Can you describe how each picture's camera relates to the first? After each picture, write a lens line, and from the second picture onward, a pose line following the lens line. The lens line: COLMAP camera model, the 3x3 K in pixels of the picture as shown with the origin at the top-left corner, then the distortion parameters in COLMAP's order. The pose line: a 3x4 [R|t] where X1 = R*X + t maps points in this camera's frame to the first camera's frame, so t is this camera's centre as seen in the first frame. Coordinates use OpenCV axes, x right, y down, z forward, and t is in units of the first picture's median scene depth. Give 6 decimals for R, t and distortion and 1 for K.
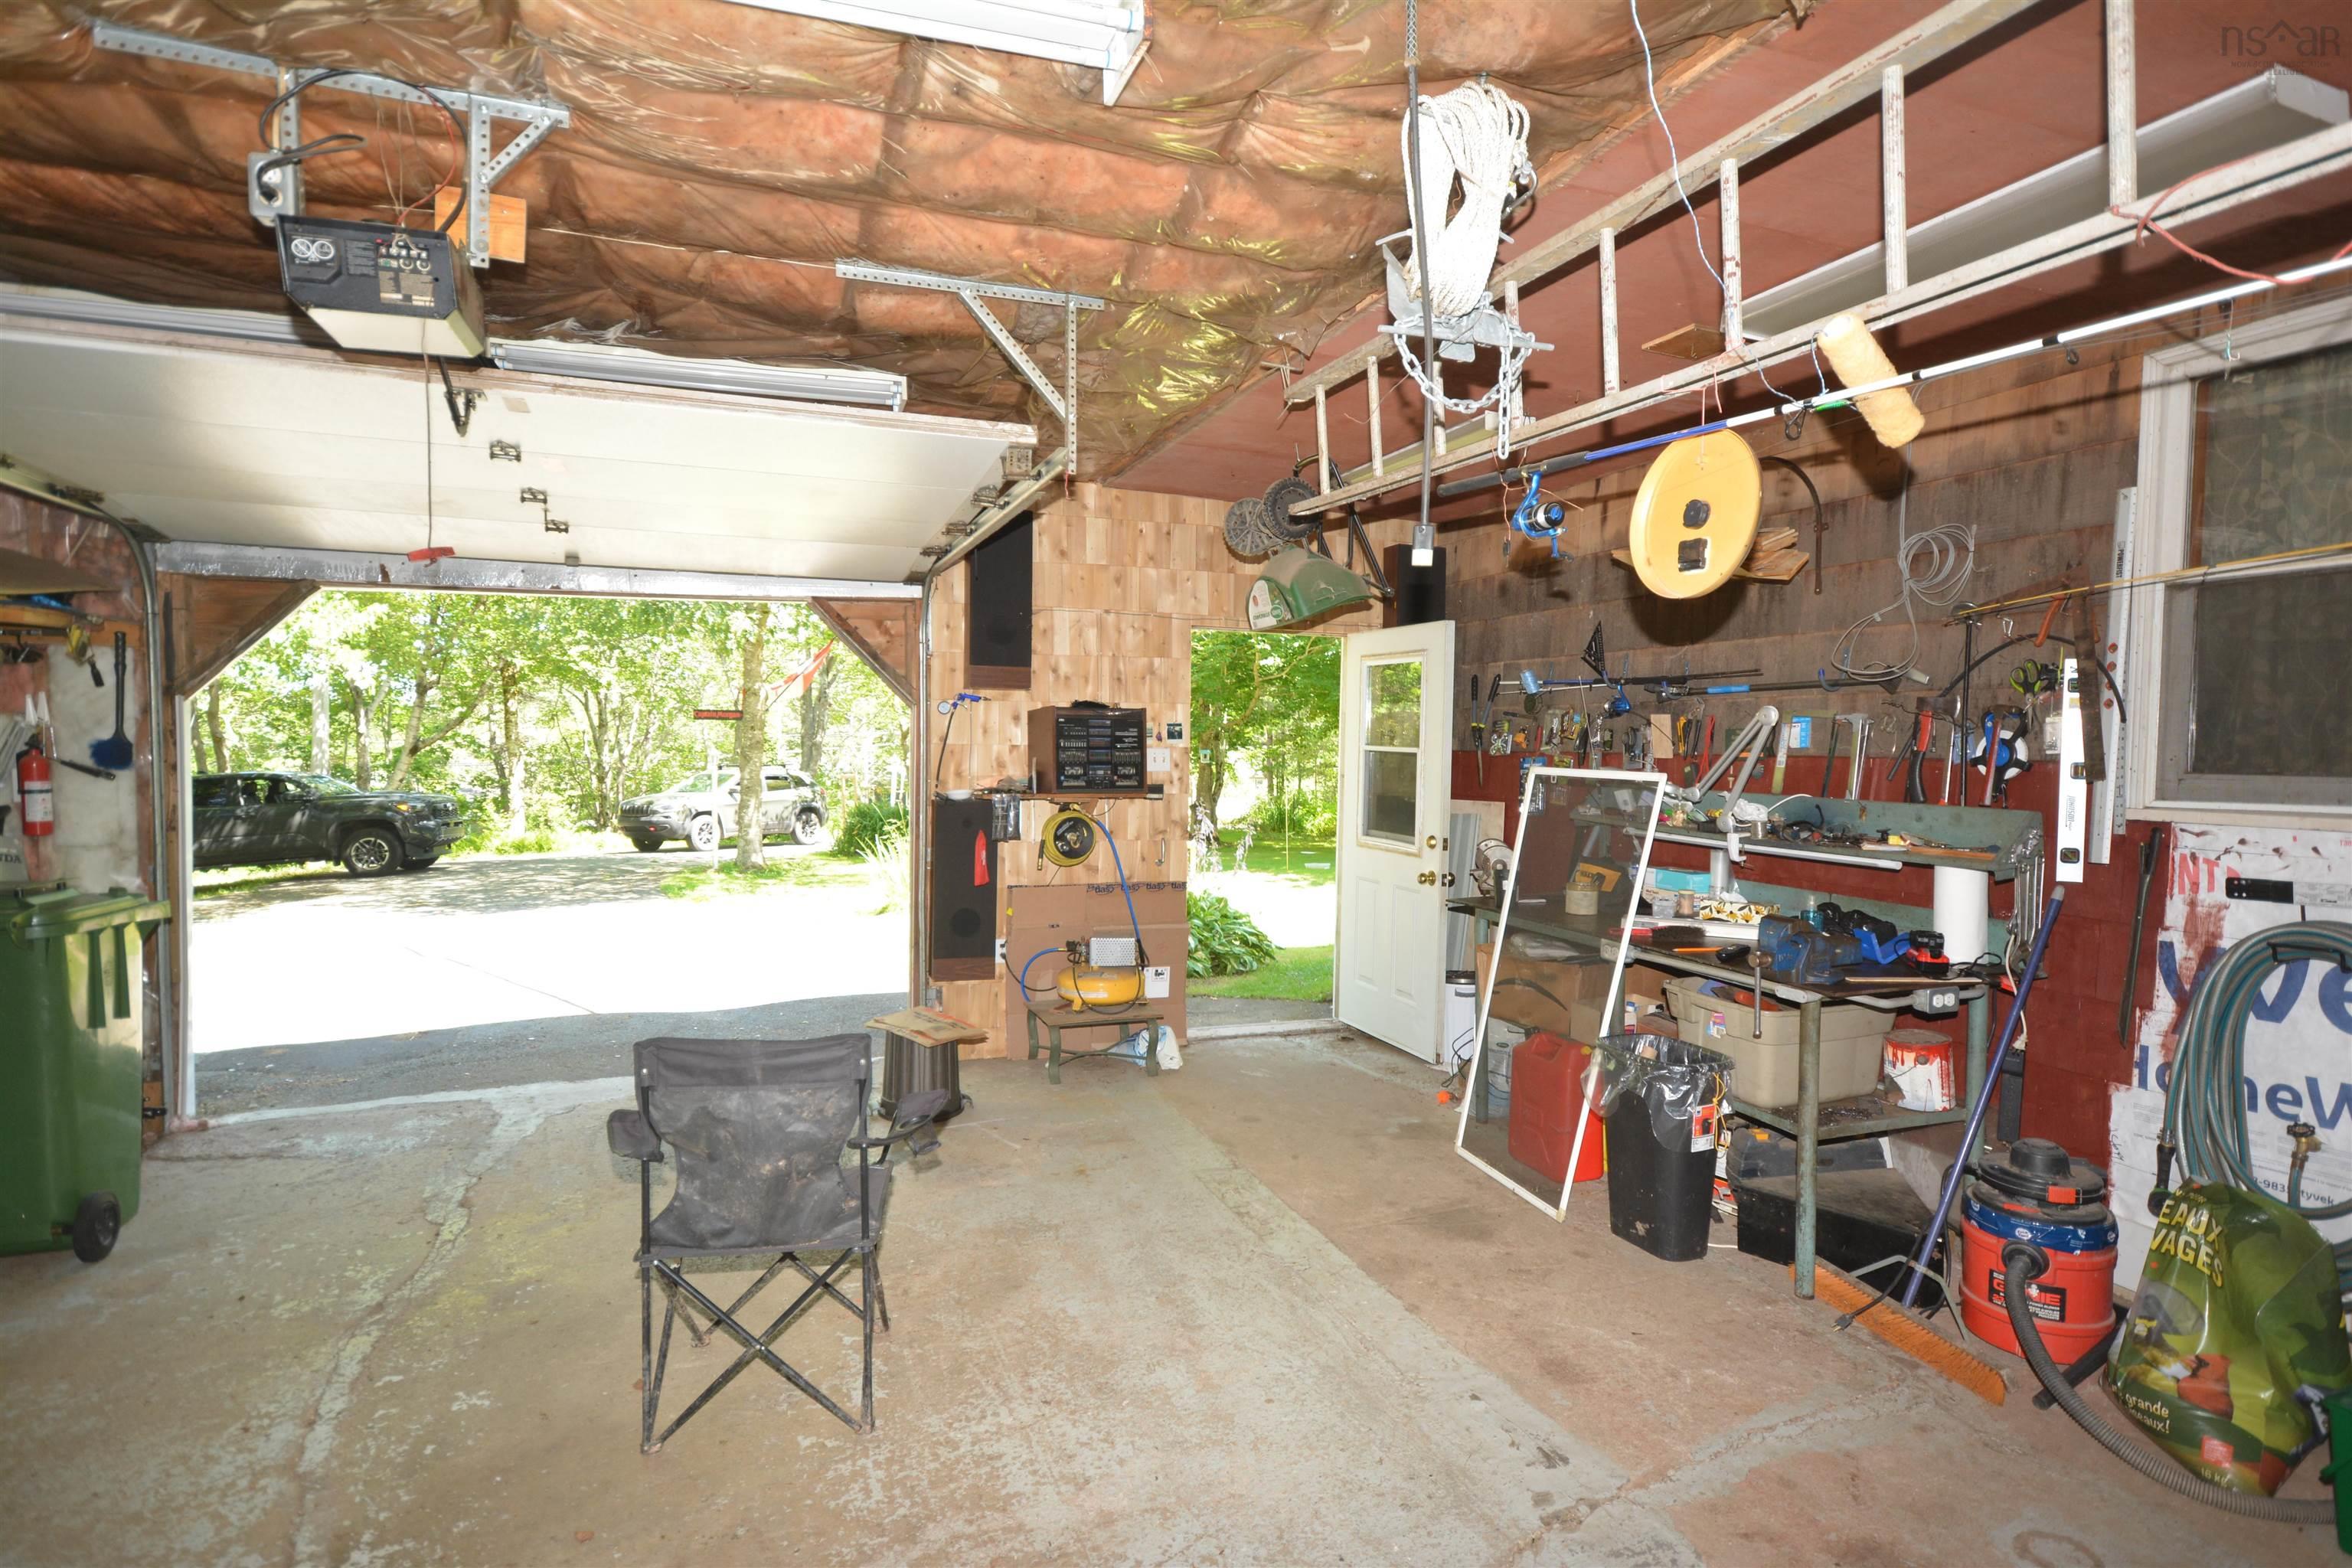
lens RADIAL K [[1257.8, 0, 1180.2], [0, 1257.8, 786.5], [0, 0, 1]] dist [0.000373, 0.000166]
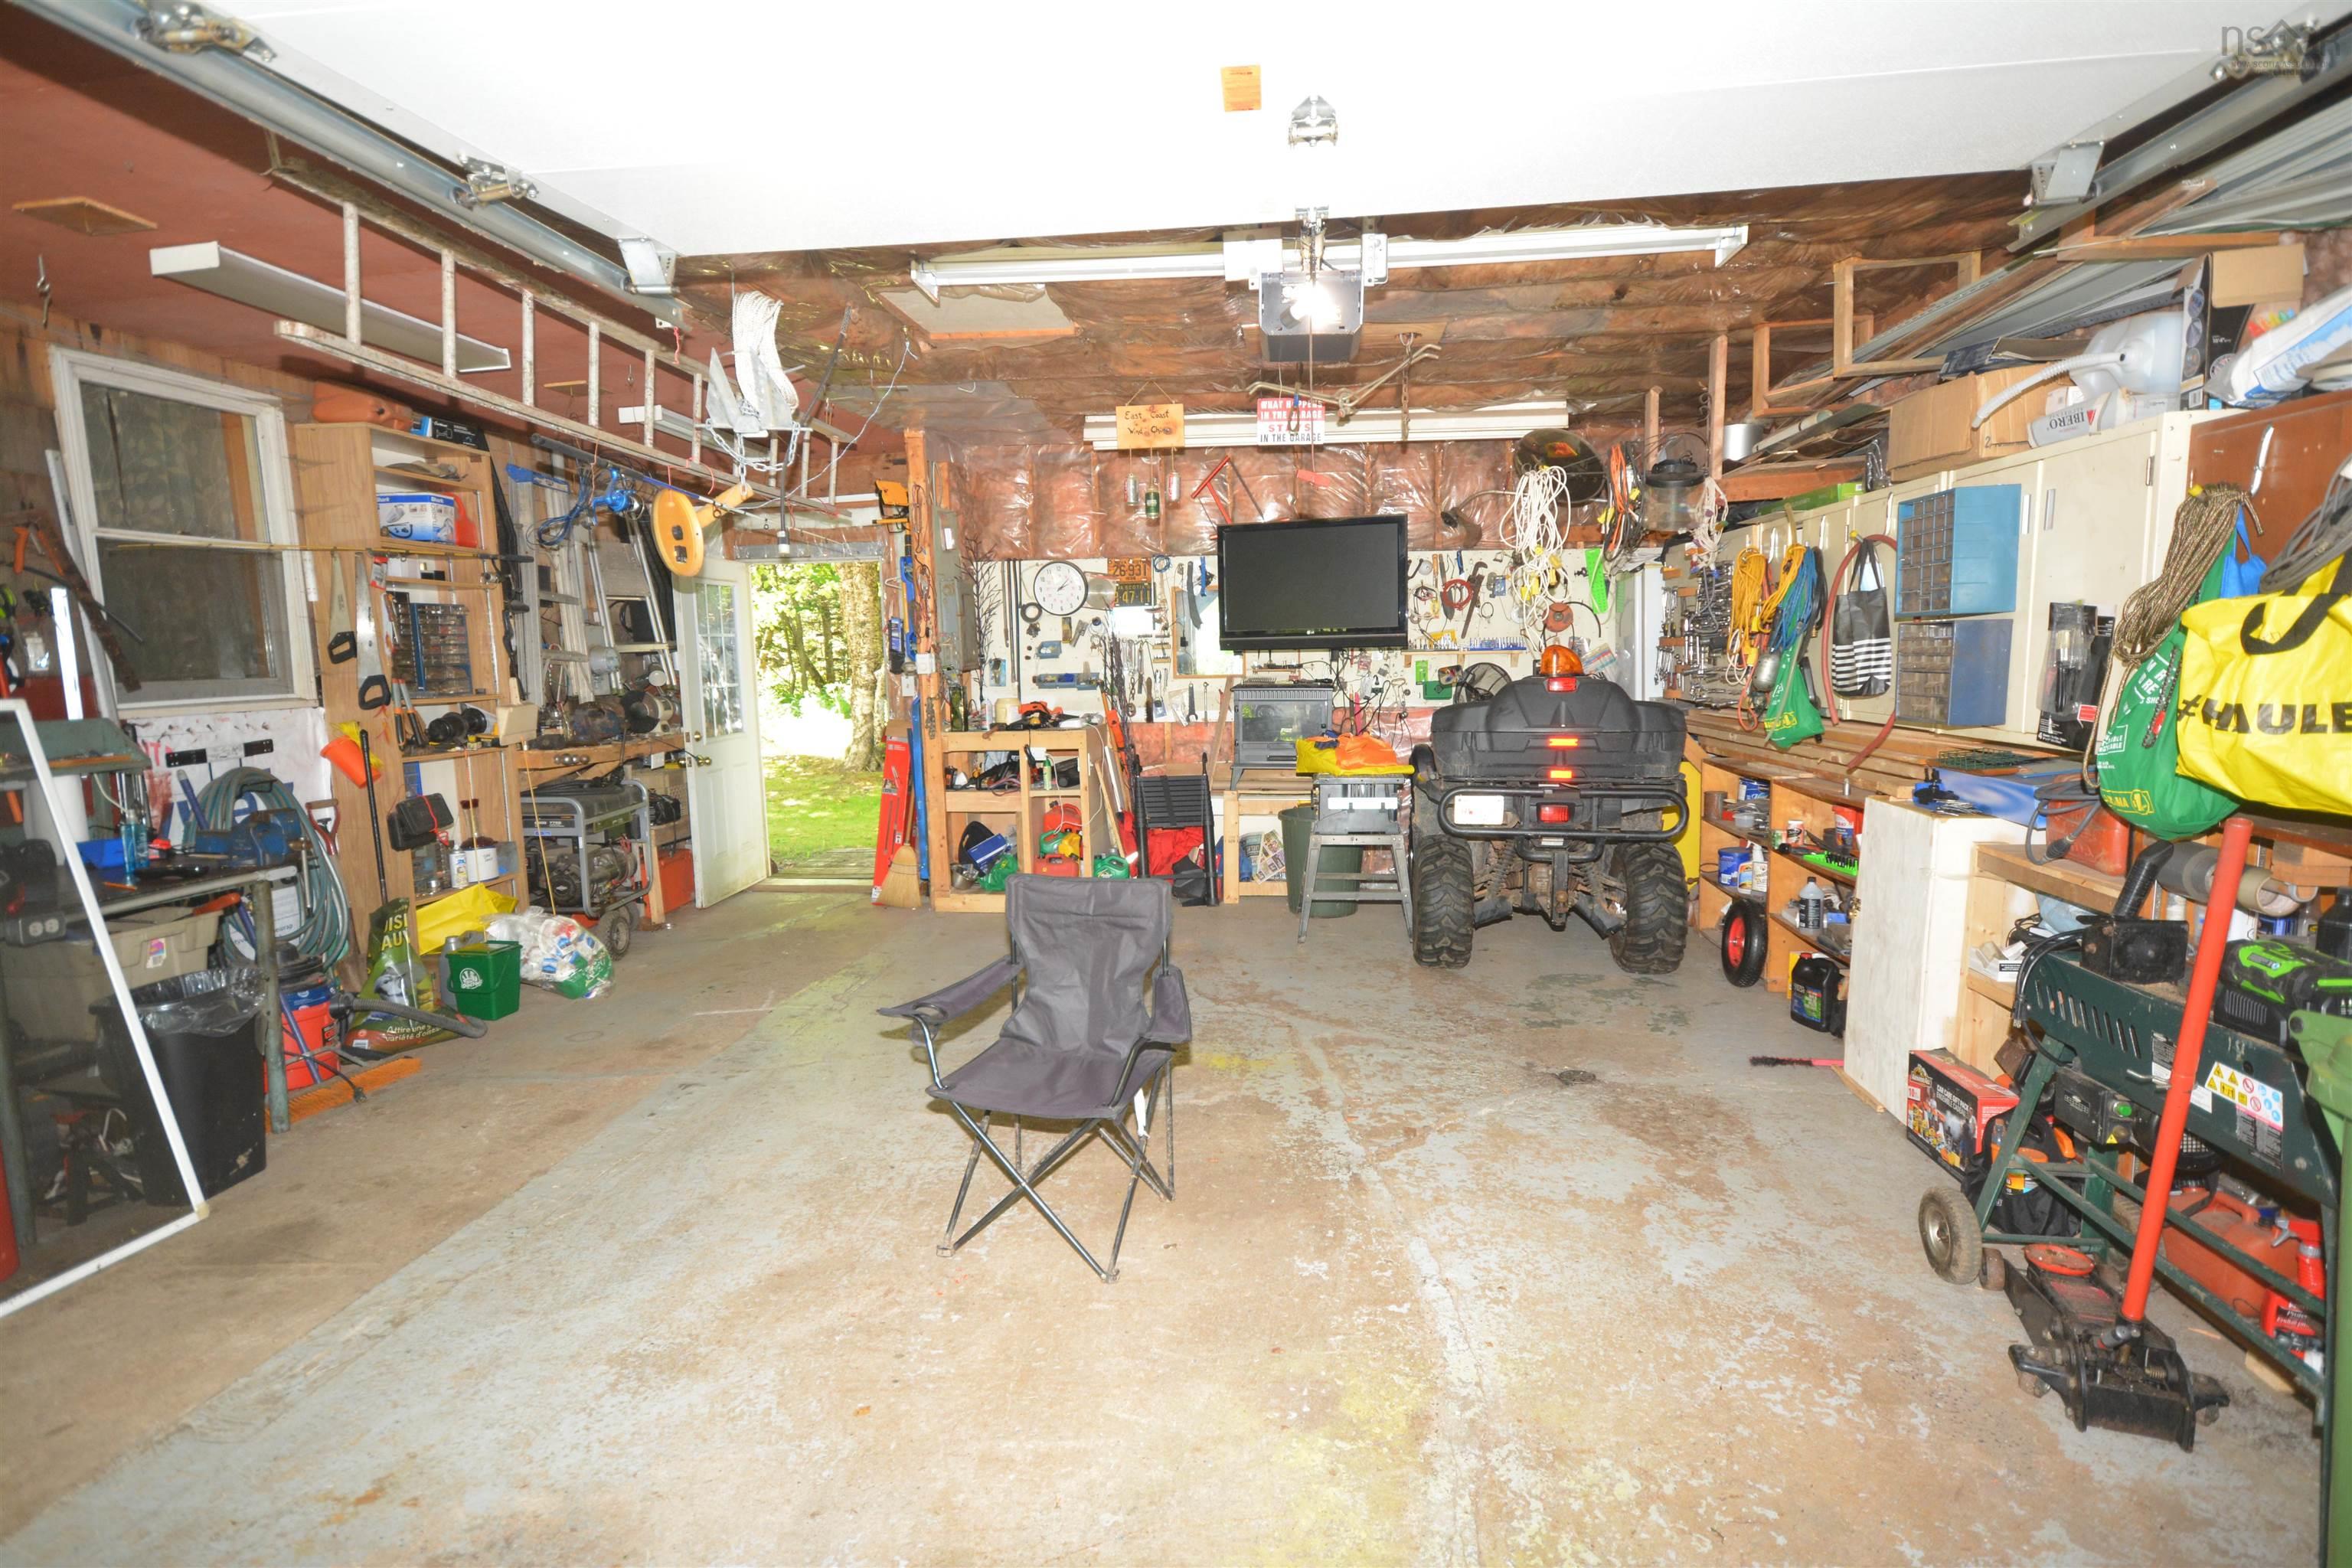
lens RADIAL K [[1203.9, 0, 1177.6], [0, 1203.9, 788.8], [0, 0, 1]] dist [0.001110, 0.000149]
pose [[-0.899863, -0.046128, 0.433727, -0.813856], [0.024737, 0.987394, 0.156335, -0.075317], [-0.435471, 0.151409, -0.887378, 1.745187]]
